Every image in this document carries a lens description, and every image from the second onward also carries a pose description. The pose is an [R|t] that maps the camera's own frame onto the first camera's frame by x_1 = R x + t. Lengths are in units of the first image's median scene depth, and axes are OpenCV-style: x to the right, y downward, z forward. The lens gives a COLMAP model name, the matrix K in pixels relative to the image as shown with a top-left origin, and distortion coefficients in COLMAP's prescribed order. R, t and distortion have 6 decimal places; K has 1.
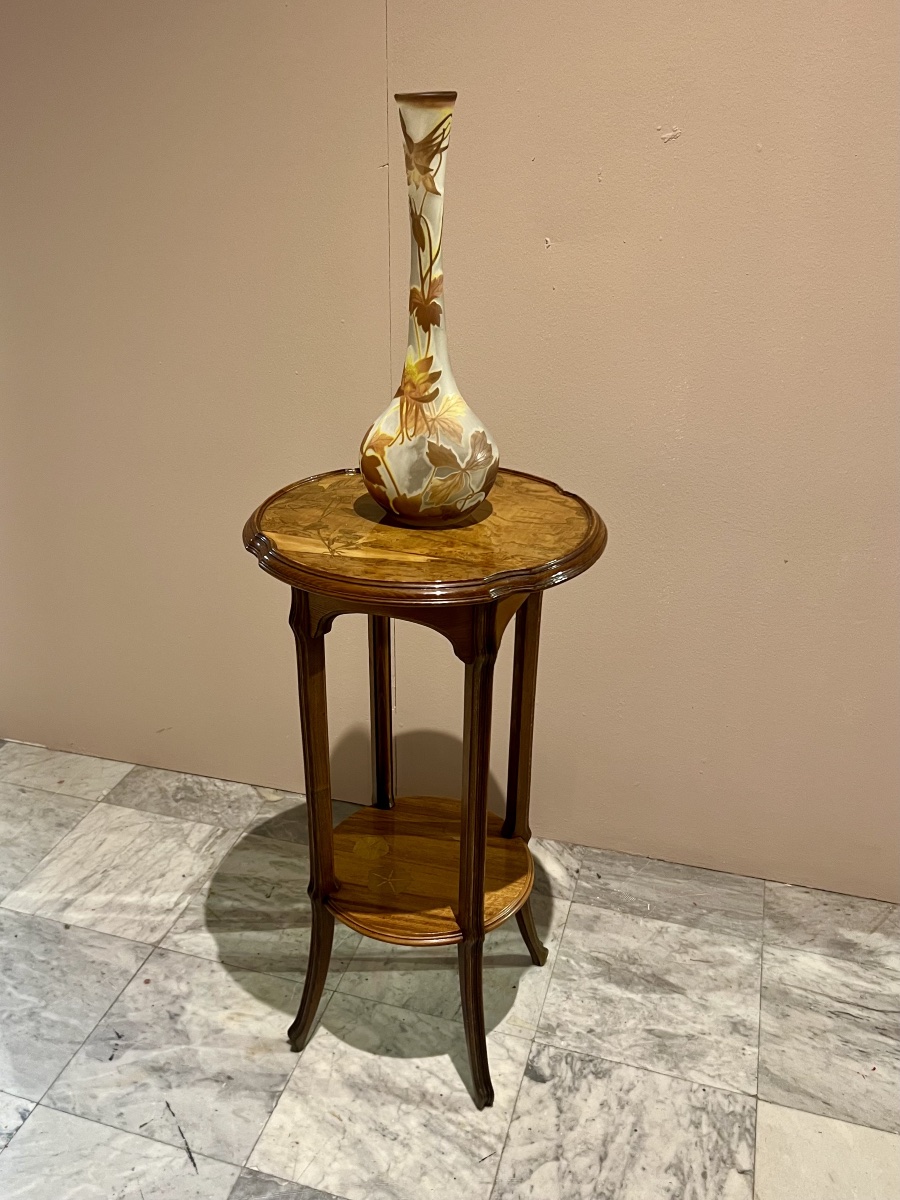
lens RADIAL K [[1046.3, 0, 417.6], [0, 1046.3, 598.8], [0, 0, 1]] dist [-0.007752, 0.040248]
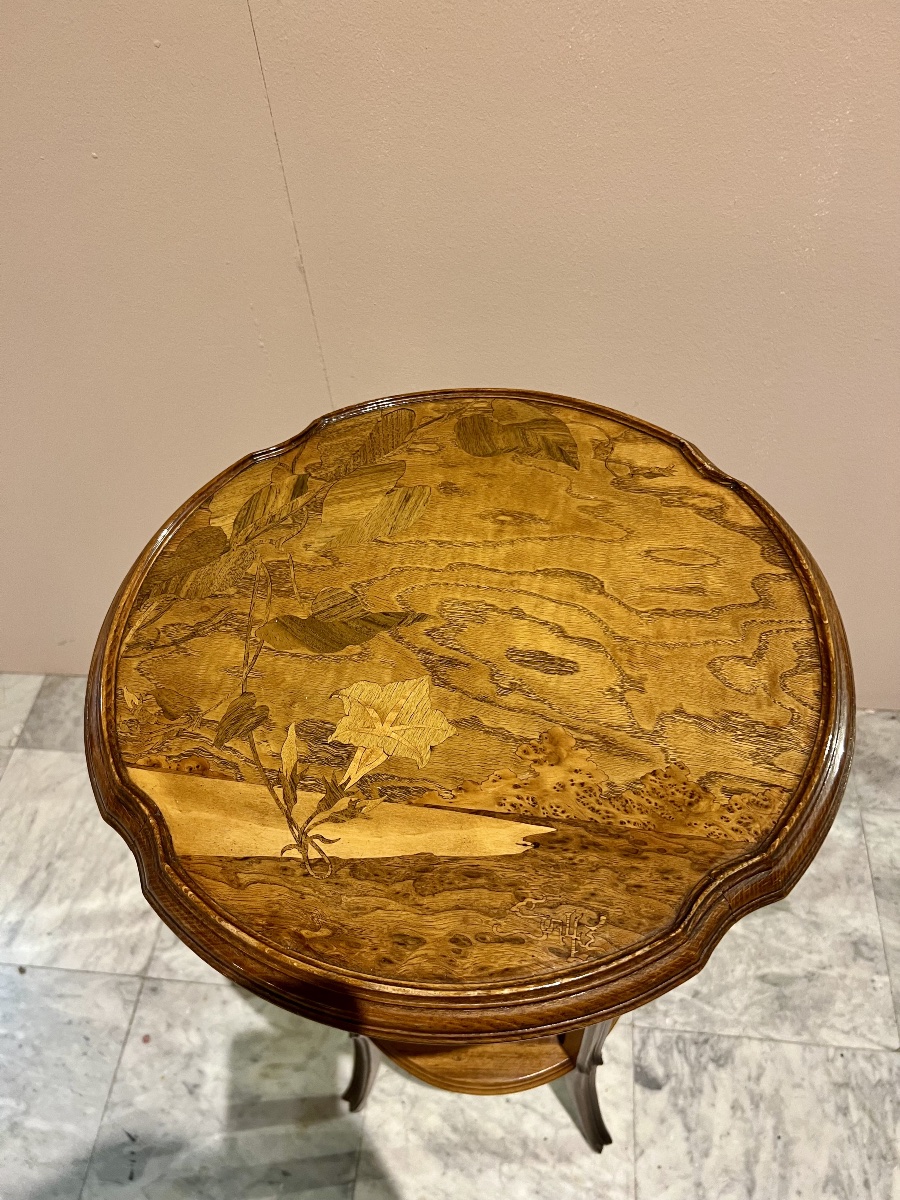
lens RADIAL K [[906.8, 0, 453.3], [0, 906.8, 600.1], [0, 0, 1]] dist [0.050043, -0.065570]
pose [[0.977169, -0.195971, 0.082076, -0.023484], [0.138028, 0.879220, 0.455984, -0.231061], [-0.161523, -0.434244, 0.886195, 0.530337]]
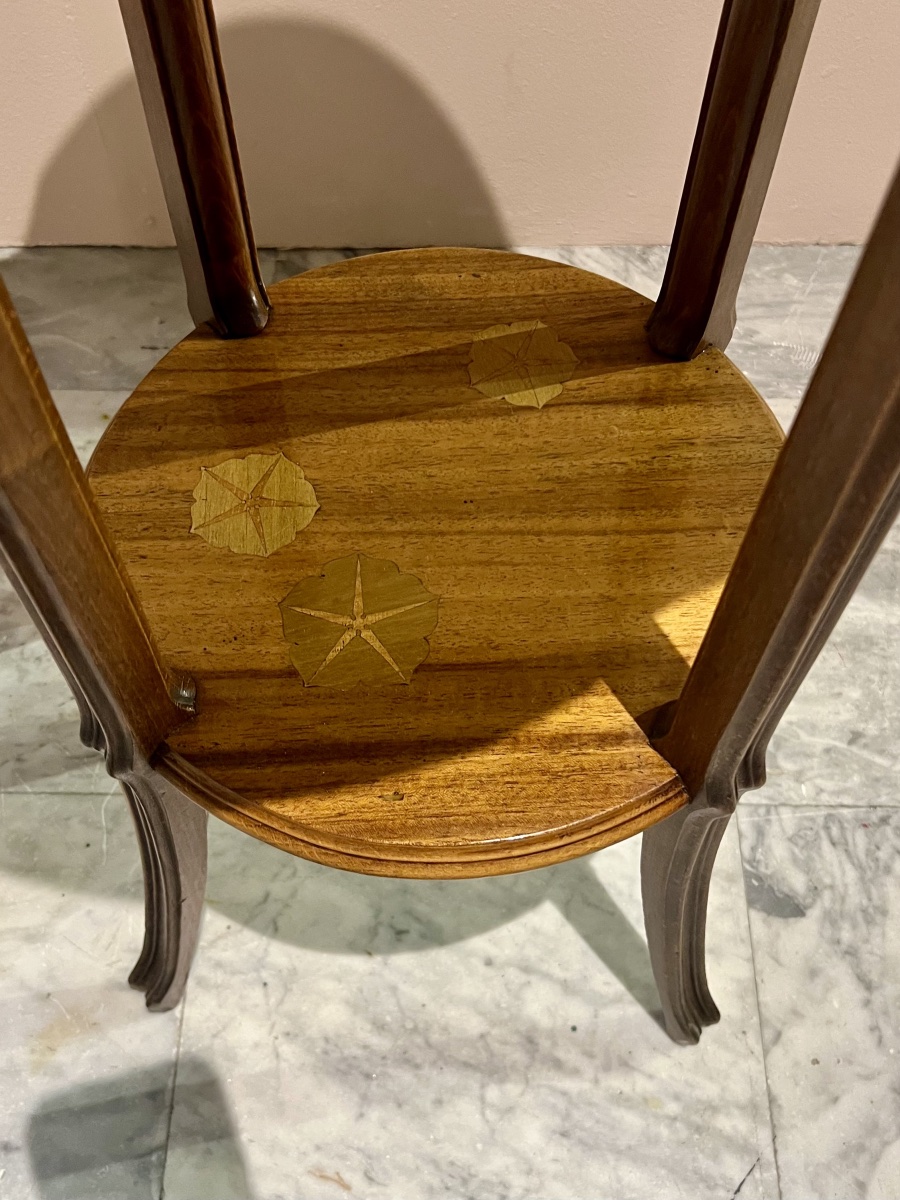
lens RADIAL K [[1250.1, 0, 448.4], [0, 1250.1, 581.9], [0, 0, 1]] dist [0.005188, 0.000000]
pose [[0.956092, -0.246549, 0.158436, -0.052293], [0.119154, 0.820936, 0.558450, 0.069250], [-0.267752, -0.515051, 0.814267, 0.687591]]
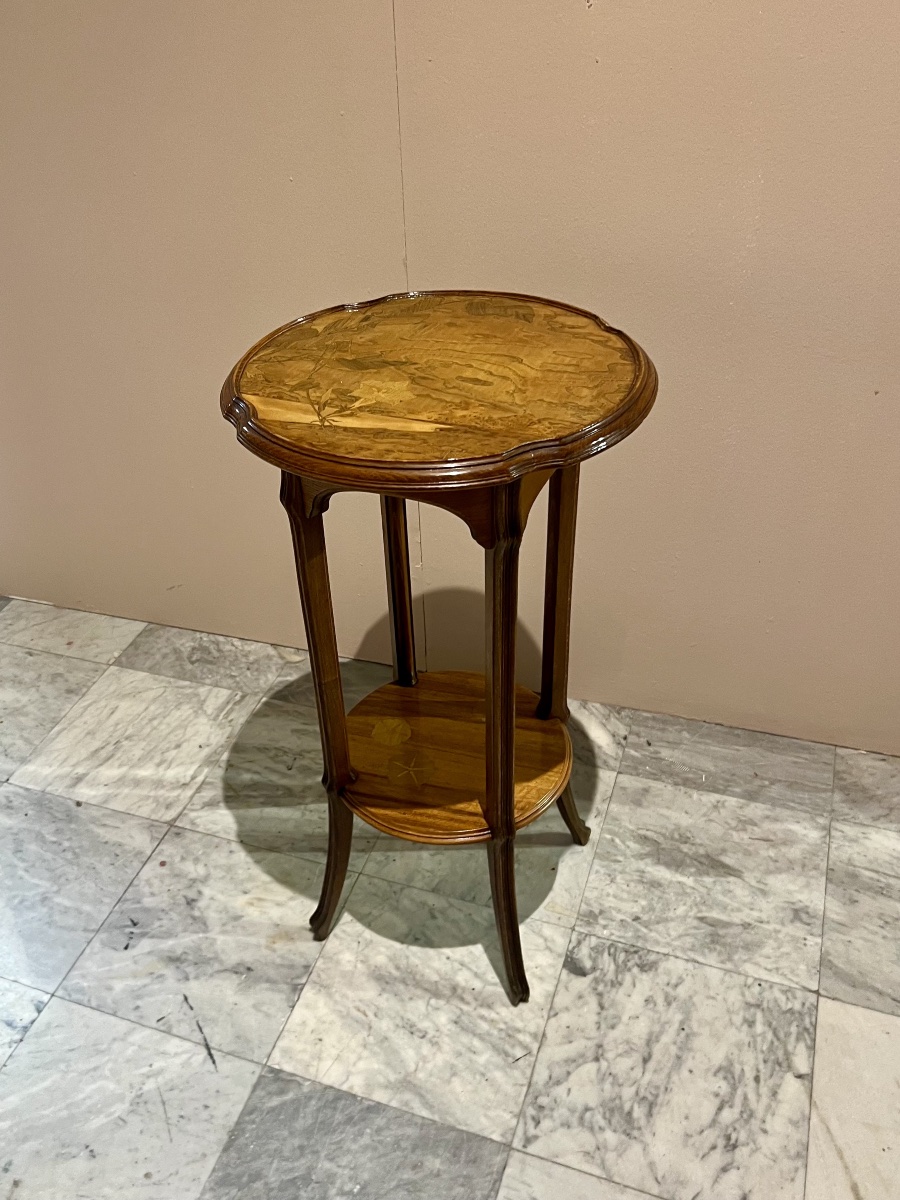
lens RADIAL K [[1087.3, 0, 401.4], [0, 1087.3, 586.2], [0, 0, 1]] dist [0.014439, 0.000000]
pose [[0.997735, -0.018518, -0.064667, 0.027019], [0.029374, 0.984797, 0.171207, -0.046793], [0.060514, -0.172719, 0.983110, 0.096547]]
